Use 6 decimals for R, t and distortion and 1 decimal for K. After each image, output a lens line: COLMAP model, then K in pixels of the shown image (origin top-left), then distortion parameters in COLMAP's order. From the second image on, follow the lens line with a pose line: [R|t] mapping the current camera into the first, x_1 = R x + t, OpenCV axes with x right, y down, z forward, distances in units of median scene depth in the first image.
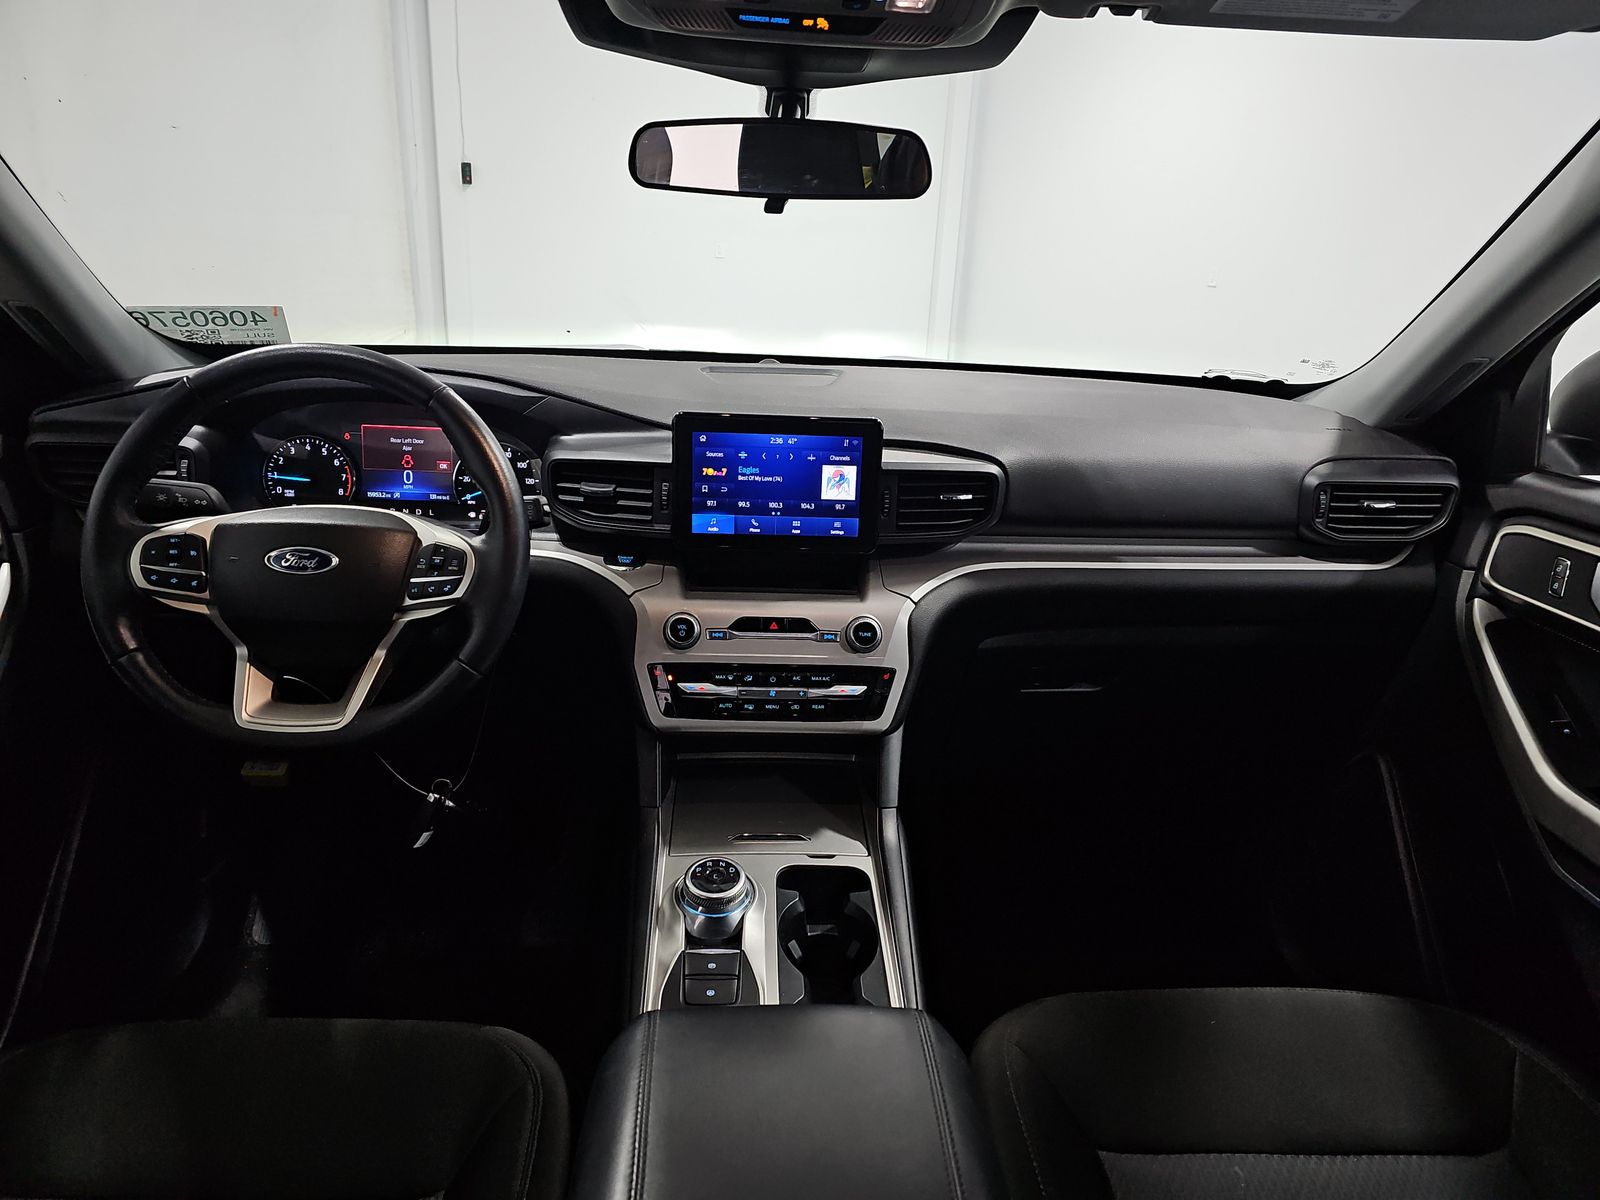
lens RADIAL K [[1113.1, 0, 800.0], [0, 1113.1, 600.0], [0, 0, 1]] dist [0.112821, -0.140020]
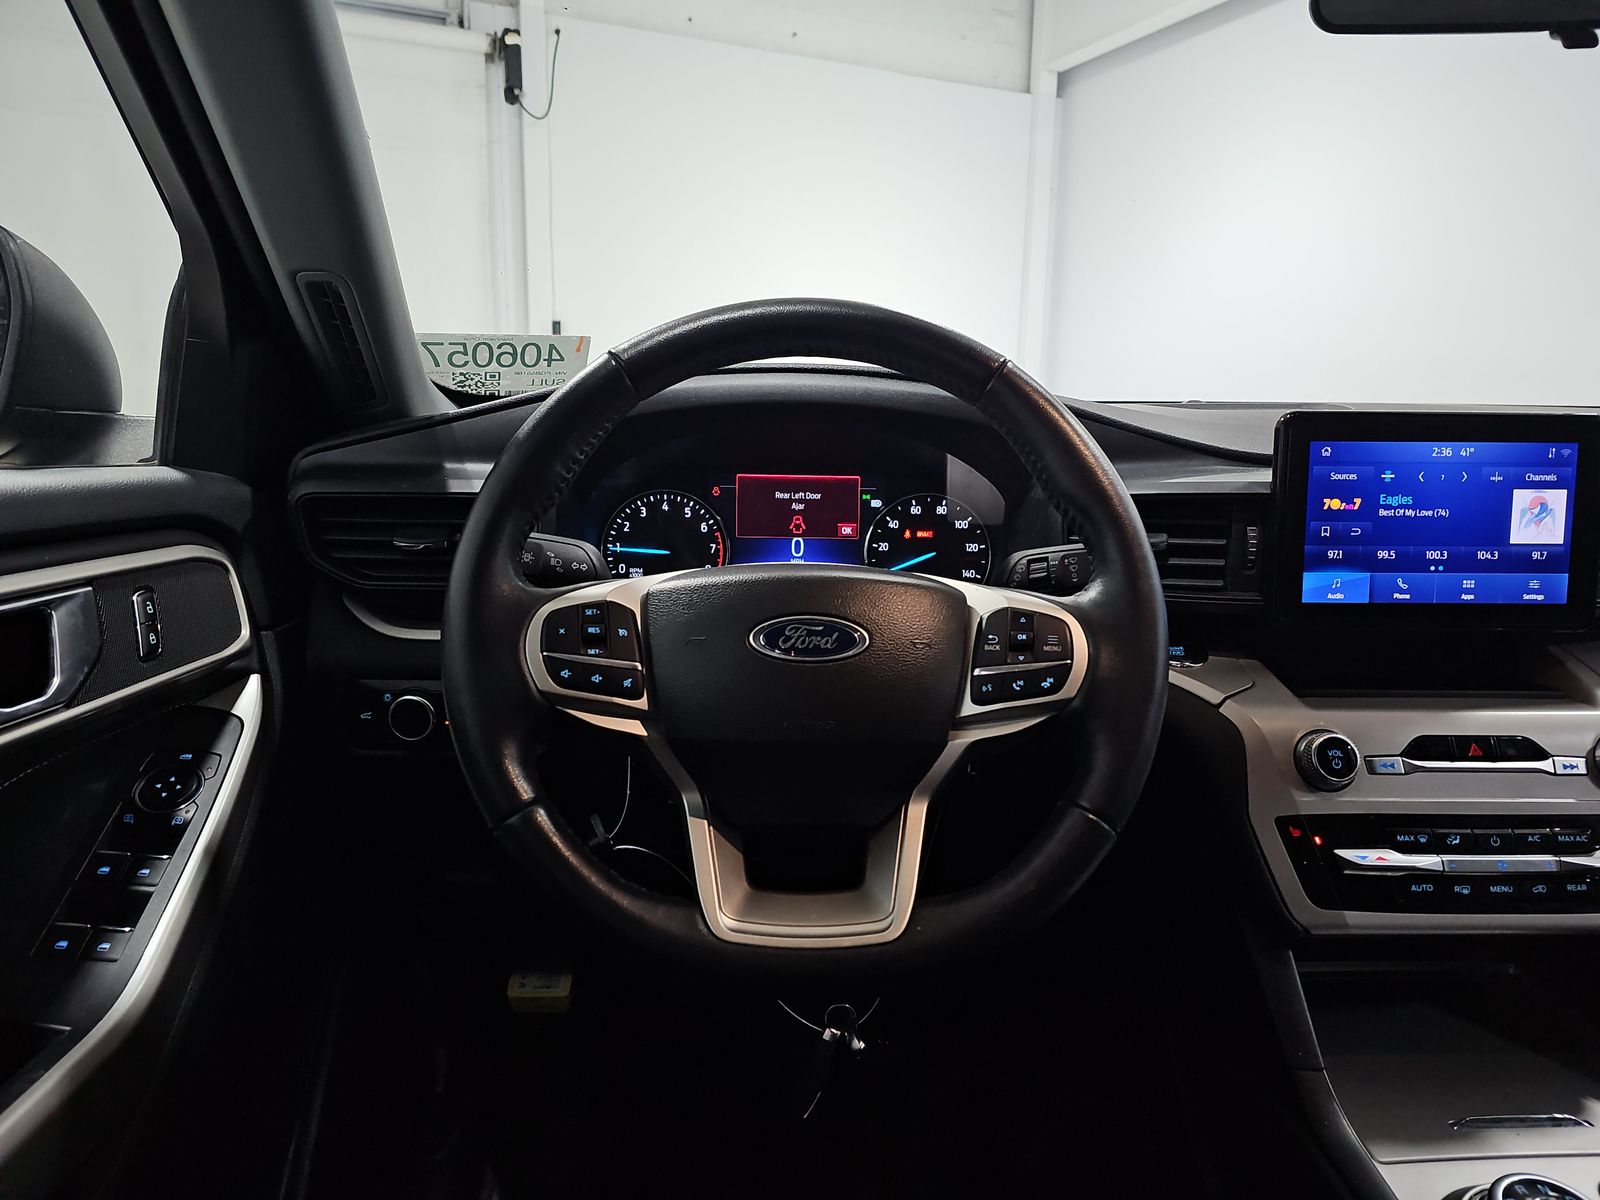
lens RADIAL K [[1113.1, 0, 800.0], [0, 1113.1, 600.0], [0, 0, 1]] dist [0.112821, -0.140020]
pose [[0.999166, -0.026685, -0.030913, -0.361702], [0.021983, 0.989397, -0.143566, 0.023288], [0.034417, 0.142766, 0.989158, 0.365475]]
